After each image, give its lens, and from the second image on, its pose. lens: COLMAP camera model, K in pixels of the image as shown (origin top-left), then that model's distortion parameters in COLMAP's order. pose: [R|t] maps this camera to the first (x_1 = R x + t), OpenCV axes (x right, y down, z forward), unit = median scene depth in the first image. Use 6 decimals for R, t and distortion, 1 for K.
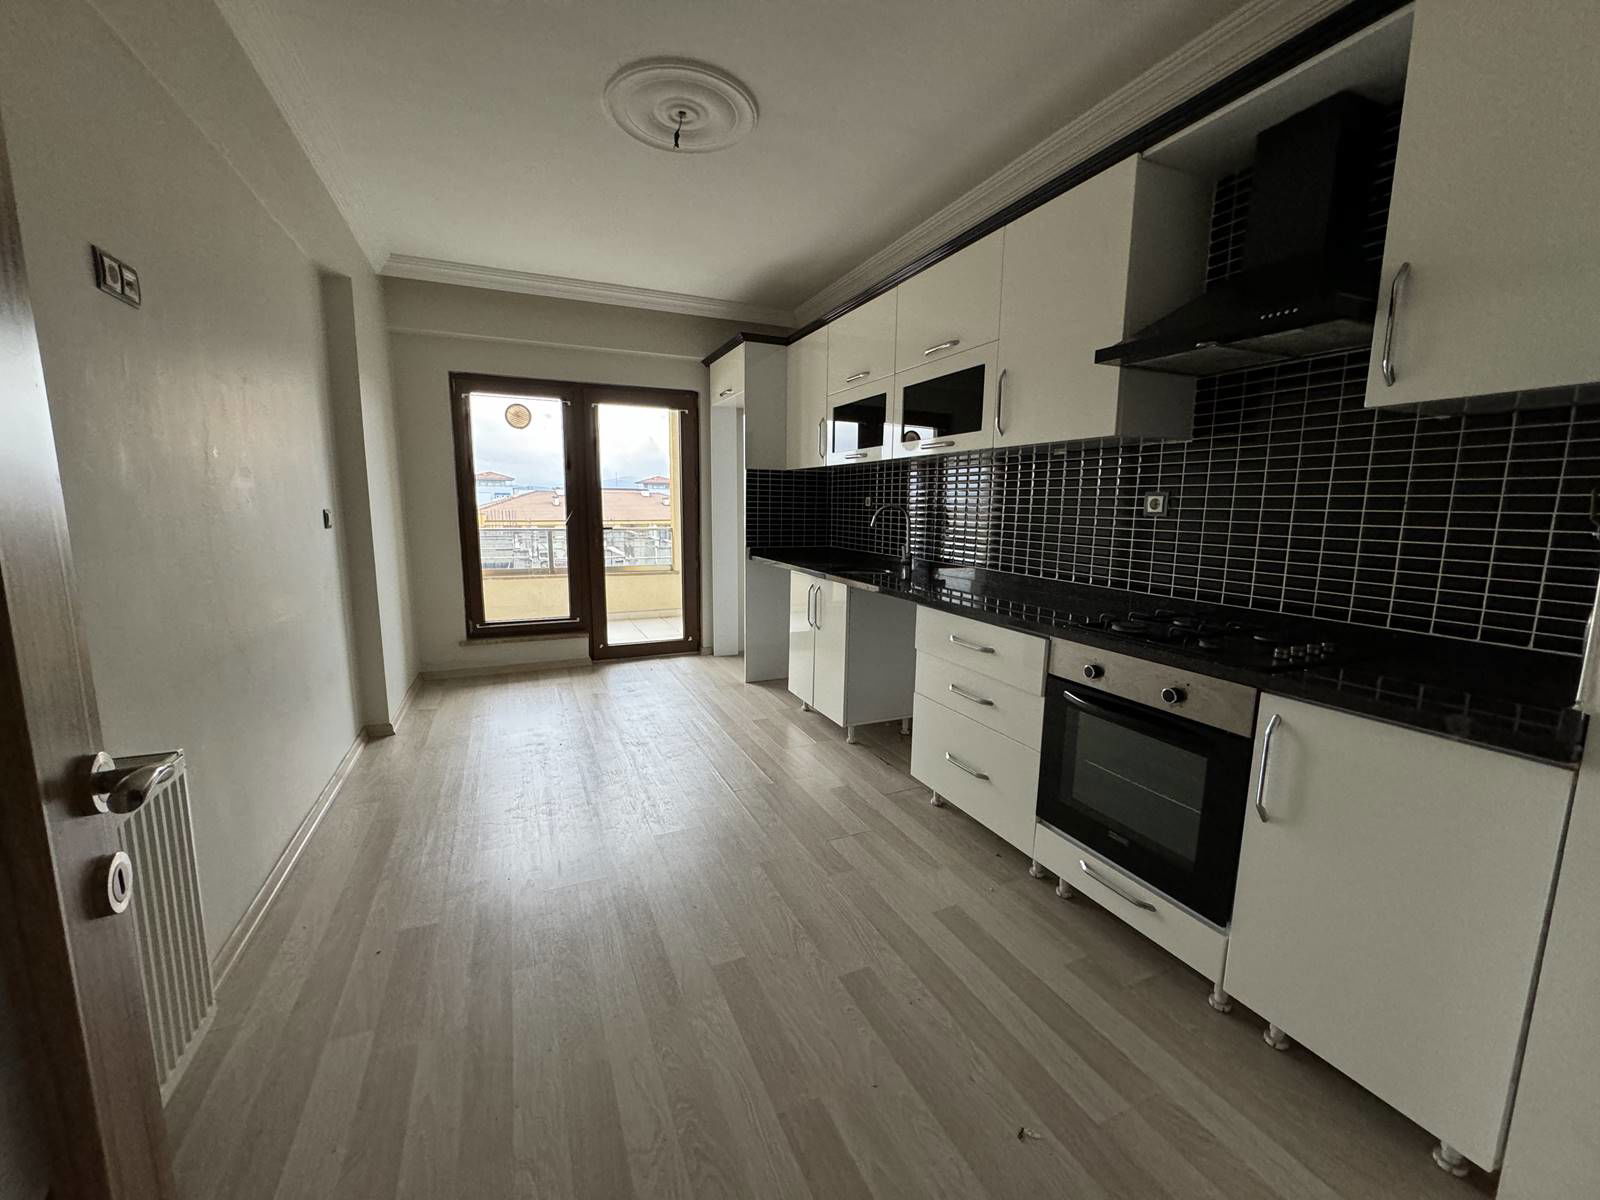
lens RADIAL K [[635.3, 0, 800.4], [0, 635.3, 599.3], [0, 0, 1]] dist [-0.002583, 0.000153]
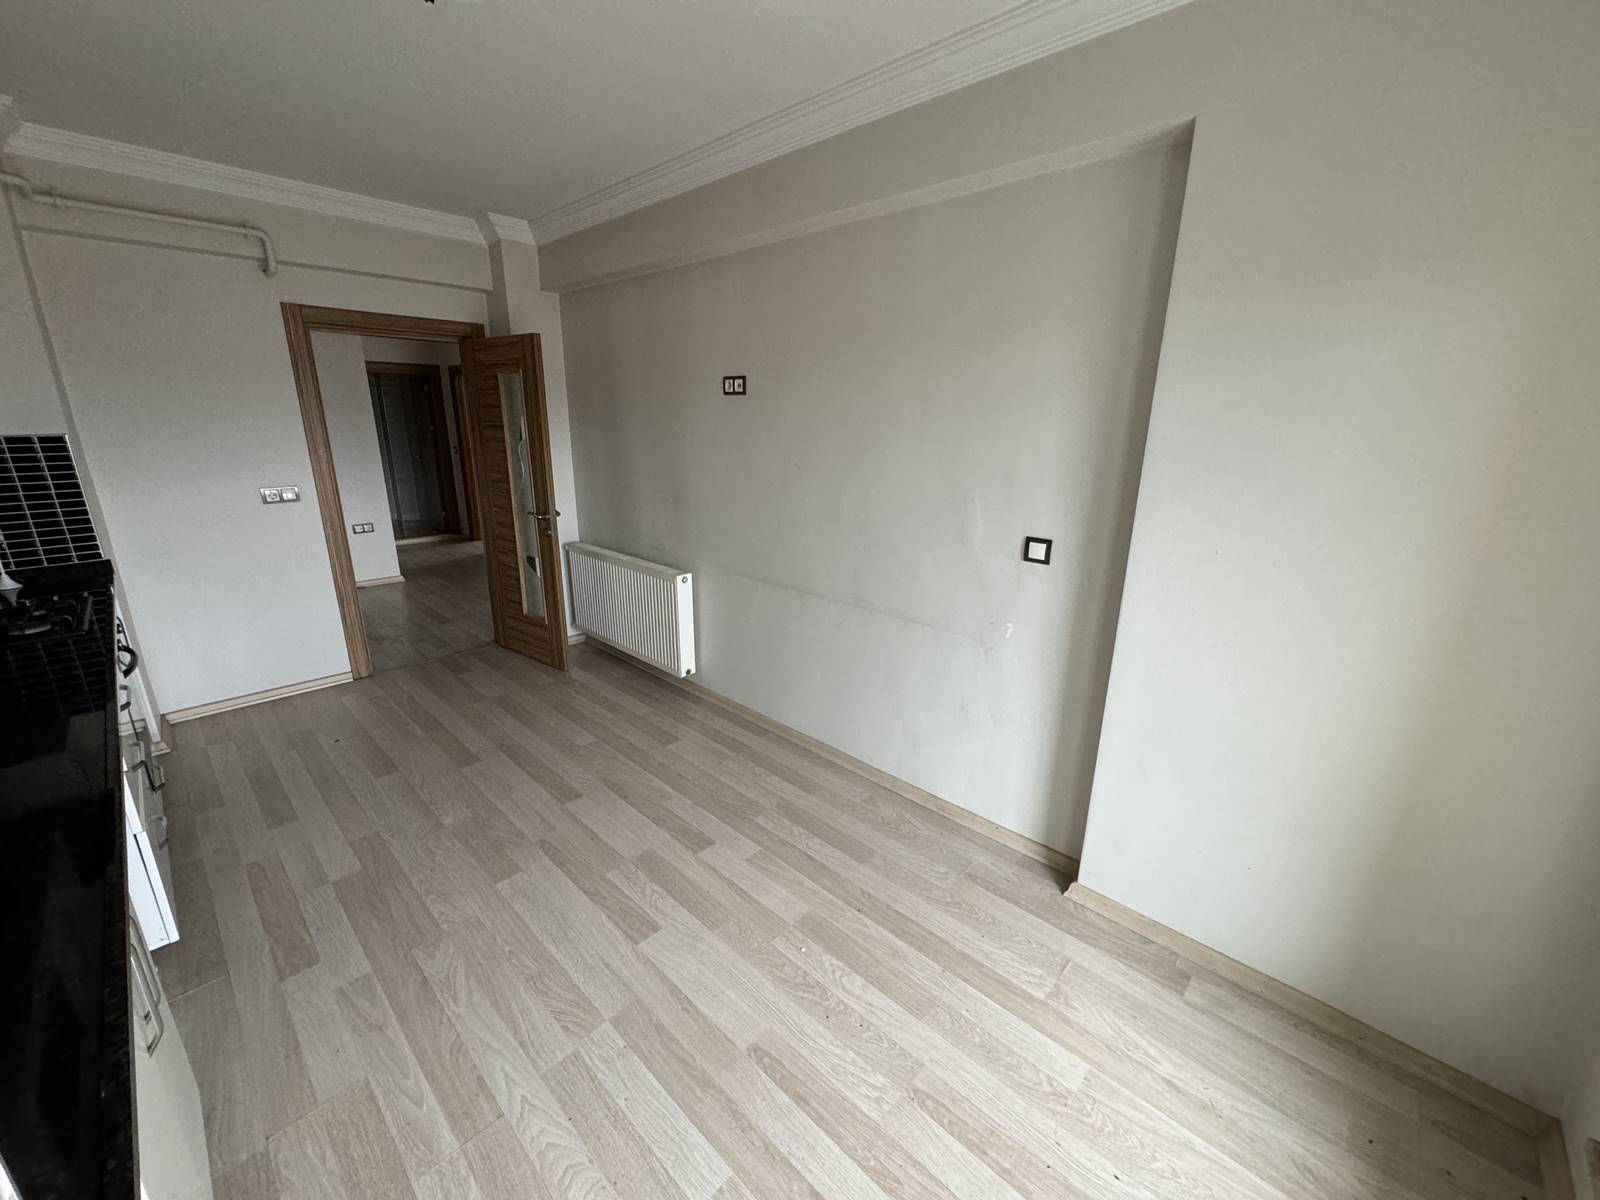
lens RADIAL K [[639.5, 0, 802.7], [0, 639.5, 599.0], [0, 0, 1]] dist [0.000498, 0.000597]
pose [[-0.926951, 0.080958, -0.366343, -0.213454], [-0.078907, 0.912533, 0.401318, -0.367925], [0.366790, 0.400910, -0.839486, 1.602135]]
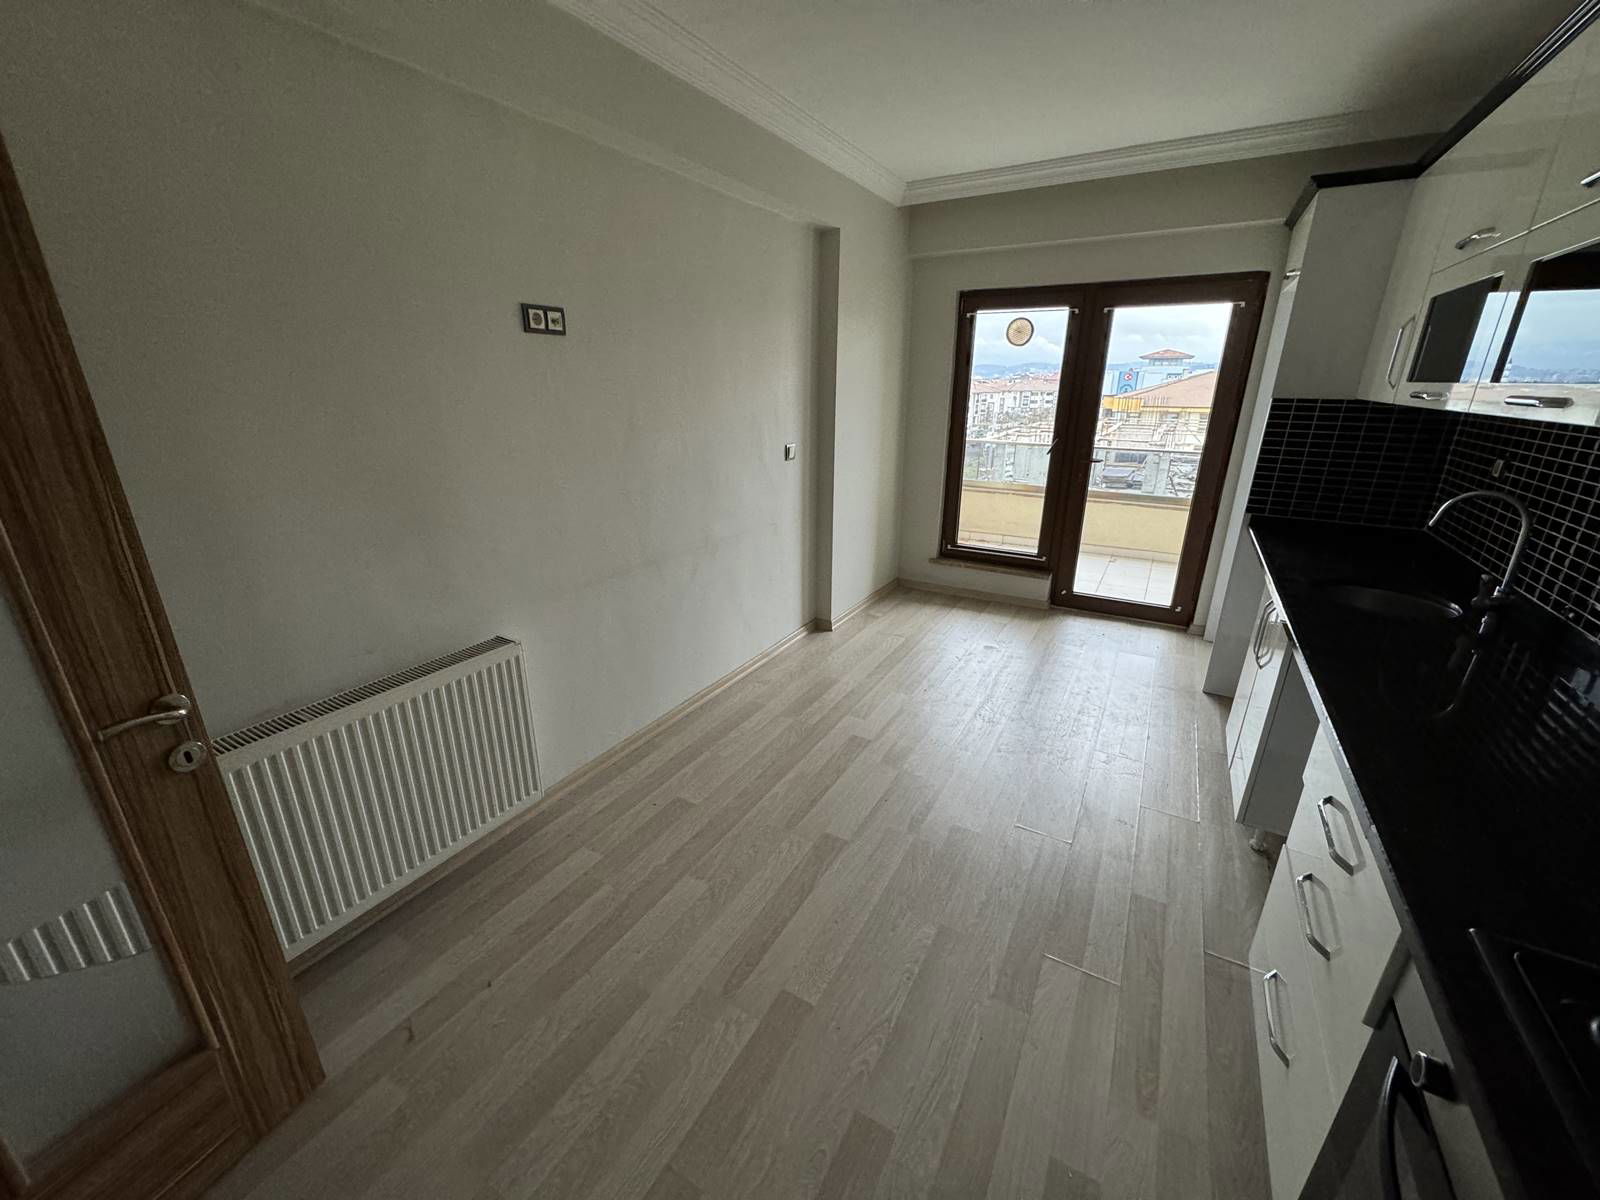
lens RADIAL K [[635.3, 0, 800.4], [0, 635.3, 599.3], [0, 0, 1]] dist [-0.002583, 0.000153]
pose [[0.581577, 0.257100, -0.771796, 0.294458], [-0.116597, 0.965293, 0.233697, -0.146410], [0.805092, -0.045923, 0.591369, 0.285523]]
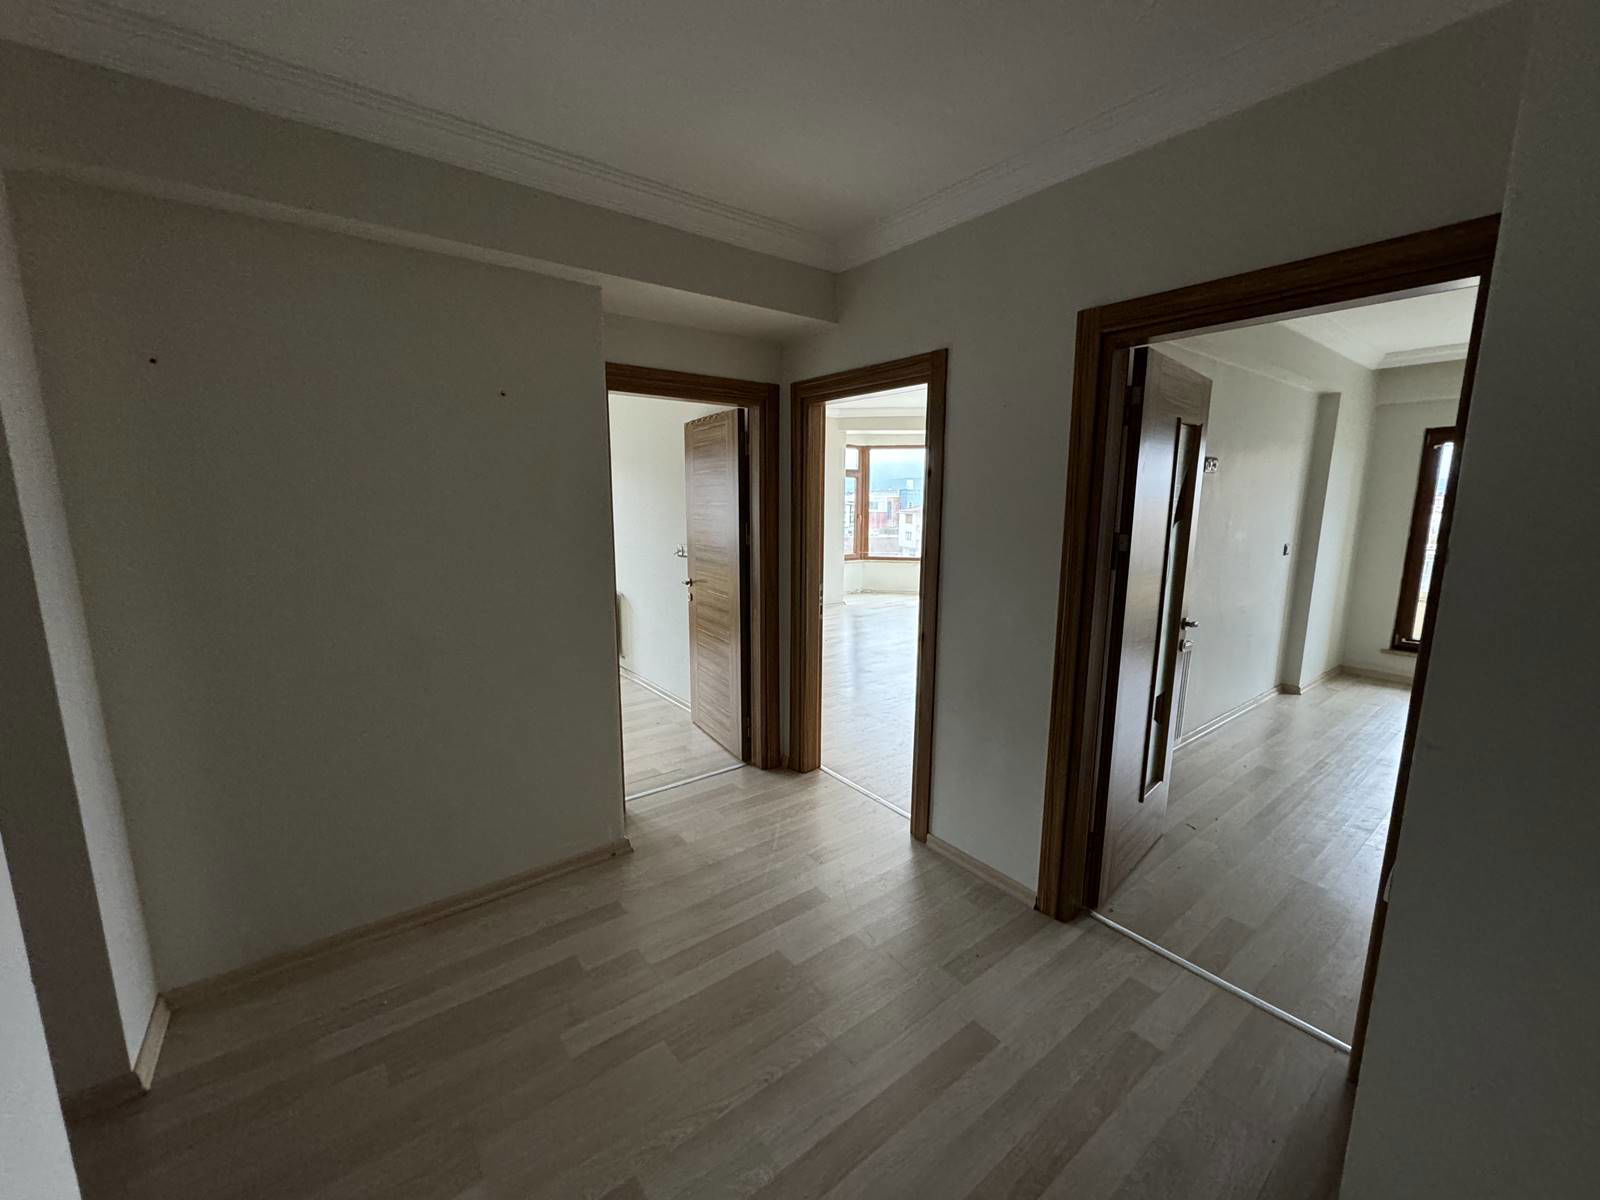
lens RADIAL K [[635.3, 0, 800.4], [0, 635.3, 599.3], [0, 0, 1]] dist [-0.002583, 0.000153]
pose [[0.229965, 0.148174, -0.961853, 0.577230], [-0.146523, 0.982347, 0.116300, -0.007891], [0.962105, 0.114189, 0.247617, -0.616187]]
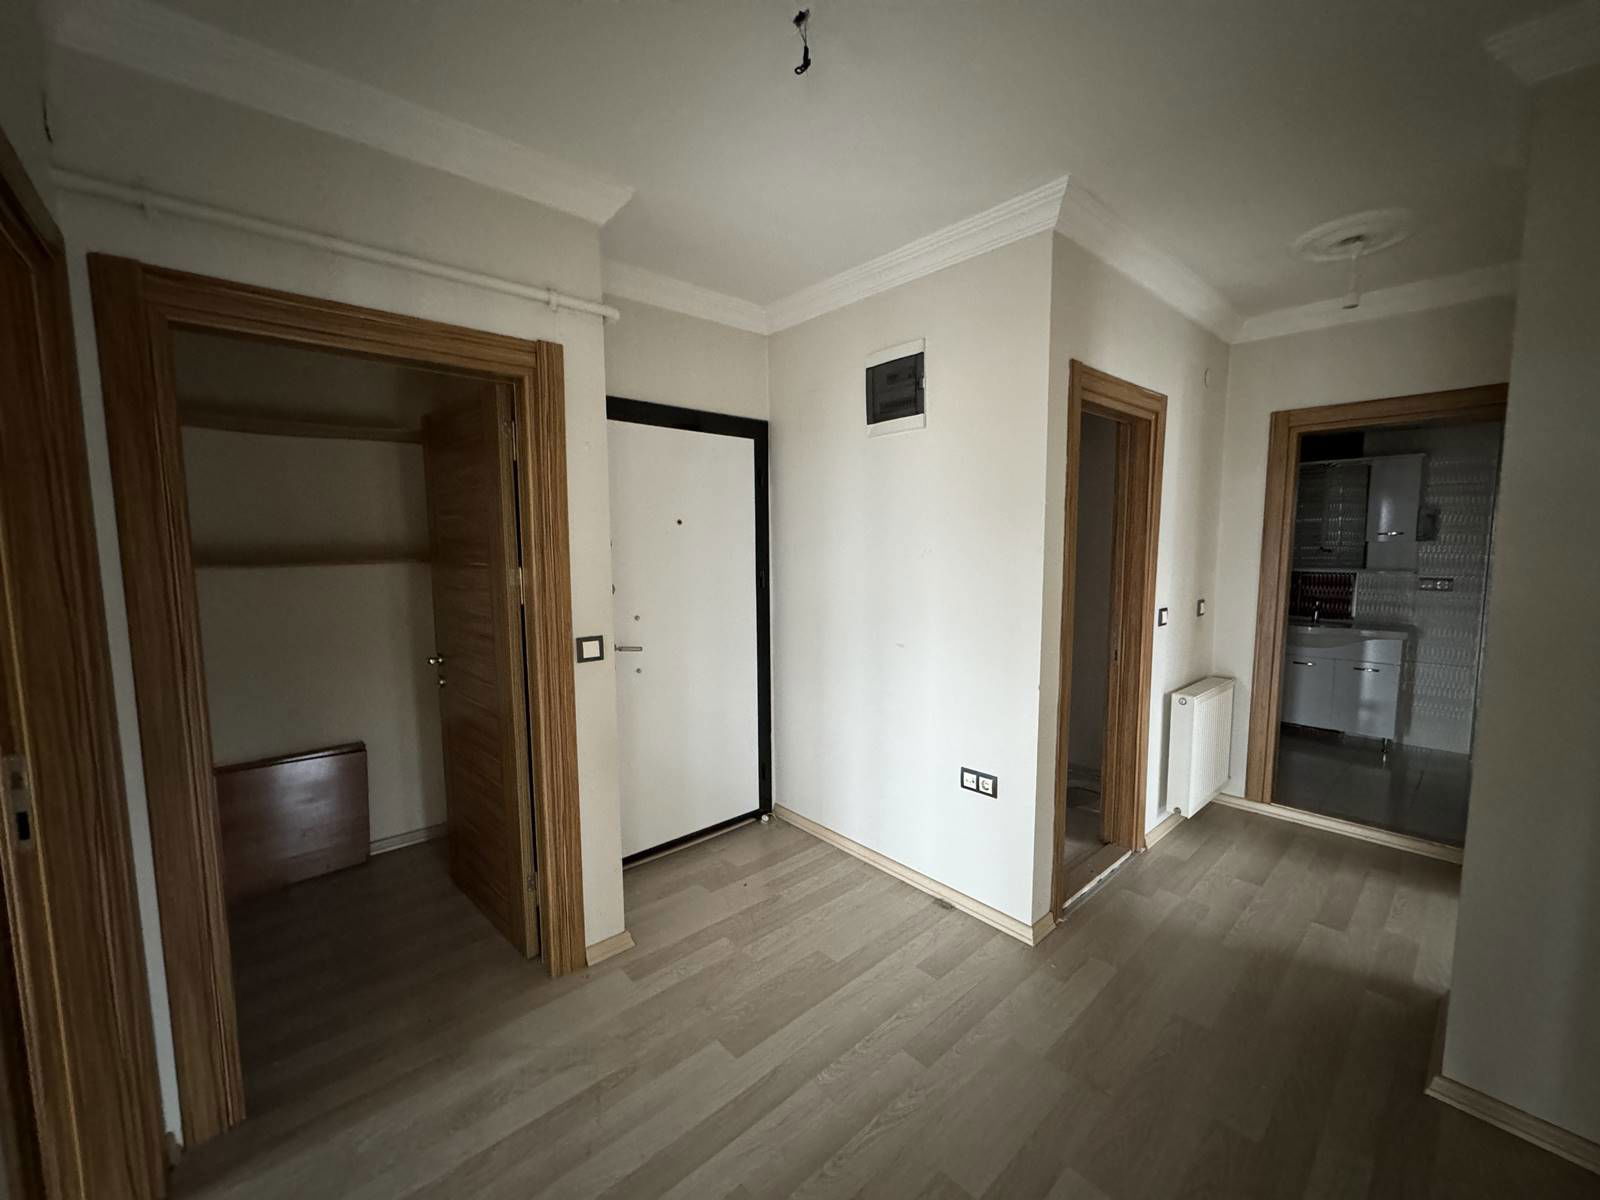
lens RADIAL K [[631.3, 0, 799.7], [0, 631.3, 601.8], [0, 0, 1]] dist [0.001226, -0.000370]
pose [[-0.300900, -0.101748, 0.948212, -0.399478], [0.147396, 0.977382, 0.151652, -0.041102], [-0.942196, 0.185395, -0.279097, -0.350297]]
